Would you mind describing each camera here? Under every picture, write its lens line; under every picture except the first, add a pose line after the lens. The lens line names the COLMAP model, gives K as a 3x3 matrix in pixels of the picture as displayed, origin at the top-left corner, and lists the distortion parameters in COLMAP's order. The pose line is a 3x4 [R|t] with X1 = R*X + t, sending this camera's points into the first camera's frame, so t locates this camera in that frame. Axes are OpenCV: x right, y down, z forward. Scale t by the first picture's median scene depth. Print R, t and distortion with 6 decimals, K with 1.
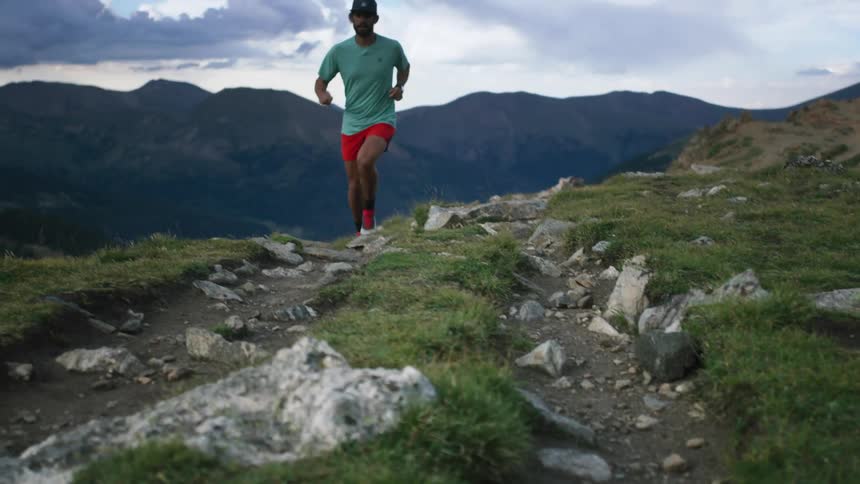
lens RADIAL K [[1167.3, 0, 432.0], [0, 1167.3, 242.4], [0, 0, 1]] dist [0.043705, 0.000000]
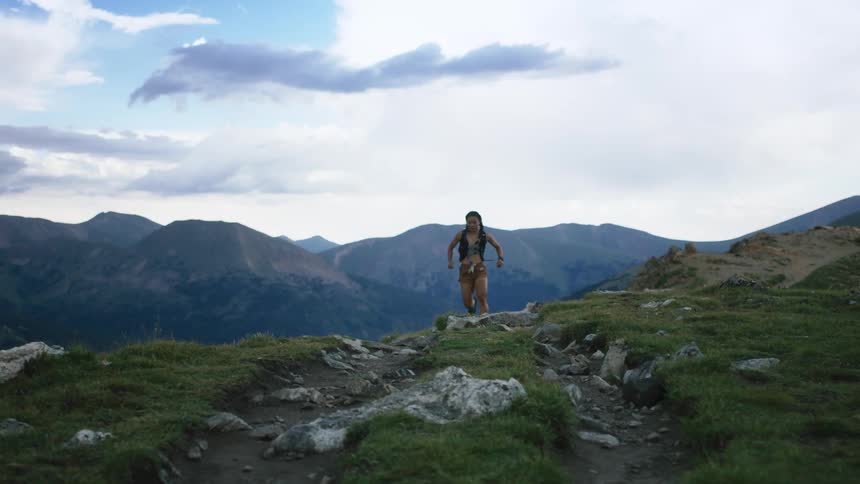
lens RADIAL K [[1167.3, 0, 428.4], [0, 1167.3, 240.2], [0, 0, 1]] dist [0.043705, 0.000000]
pose [[0.999209, -0.000478, 0.039773, -0.131037], [0.005009, 0.993480, -0.113898, 0.057035], [-0.039459, 0.114007, 0.992696, -0.502498]]
